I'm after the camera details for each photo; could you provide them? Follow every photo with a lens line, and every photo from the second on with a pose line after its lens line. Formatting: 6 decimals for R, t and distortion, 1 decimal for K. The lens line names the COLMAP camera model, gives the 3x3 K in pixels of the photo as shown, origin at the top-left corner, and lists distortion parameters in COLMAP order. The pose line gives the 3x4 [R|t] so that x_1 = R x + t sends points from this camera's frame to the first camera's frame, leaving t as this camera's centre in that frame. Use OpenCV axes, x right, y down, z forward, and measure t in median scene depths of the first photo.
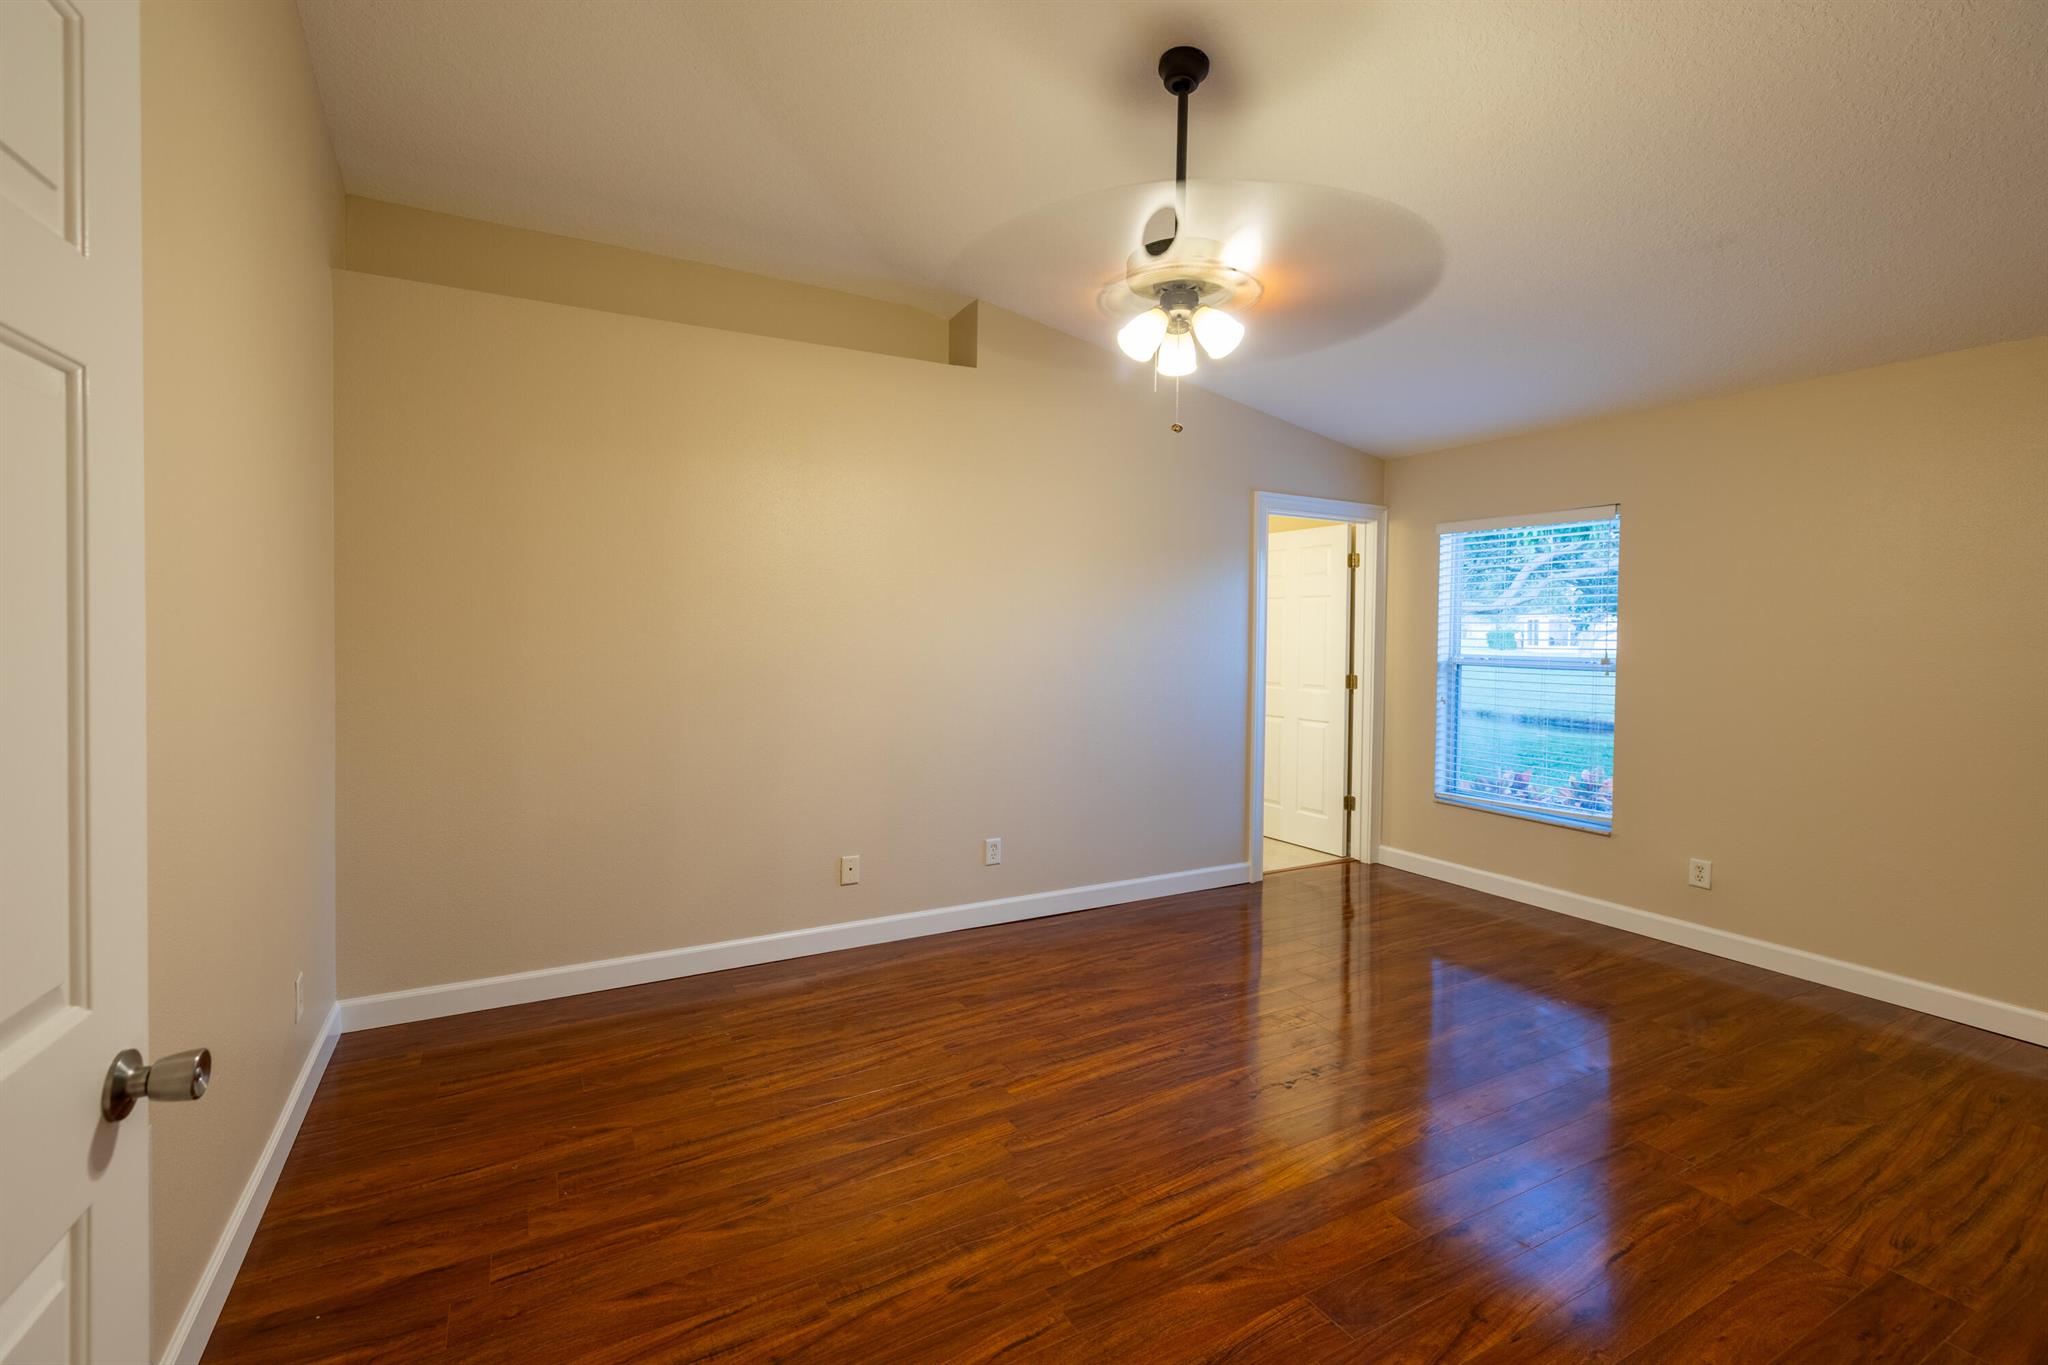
lens RADIAL K [[875.4, 0, 963.0], [0, 875.4, 647.3], [0, 0, 1]] dist [0.002091, 0.000648]
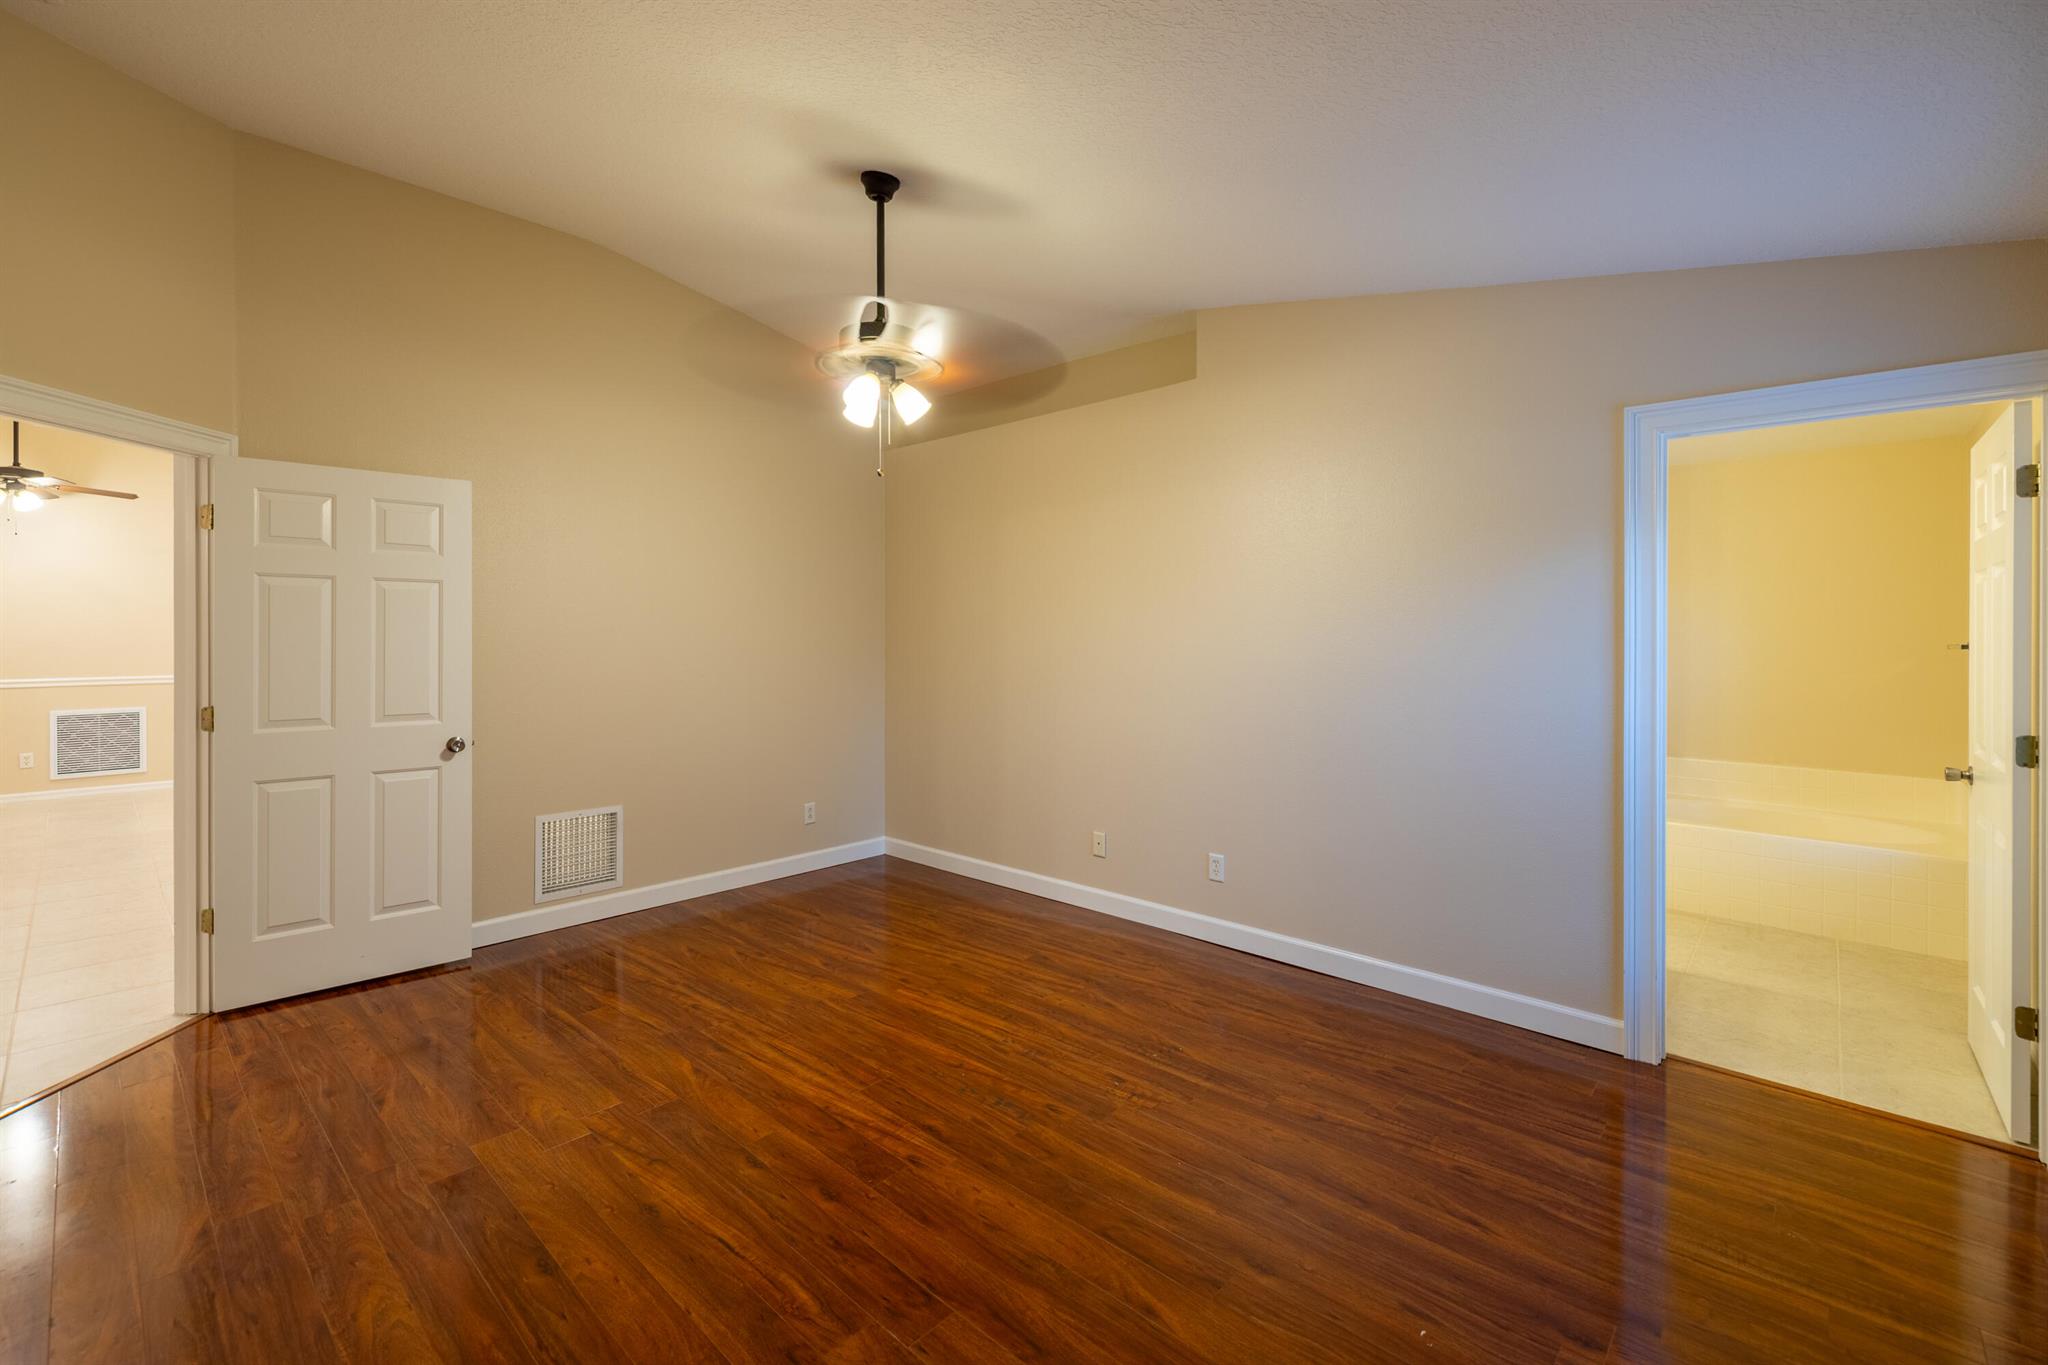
lens RADIAL K [[875.4, 0, 1011.0], [0, 875.4, 644.7], [0, 0, 1]] dist [0.002091, 0.000648]
pose [[0.340415, 0.002206, -0.940273, 1.198192], [-0.016673, 0.999854, -0.003691, -0.008505], [0.940128, 0.016934, 0.340402, 0.624580]]
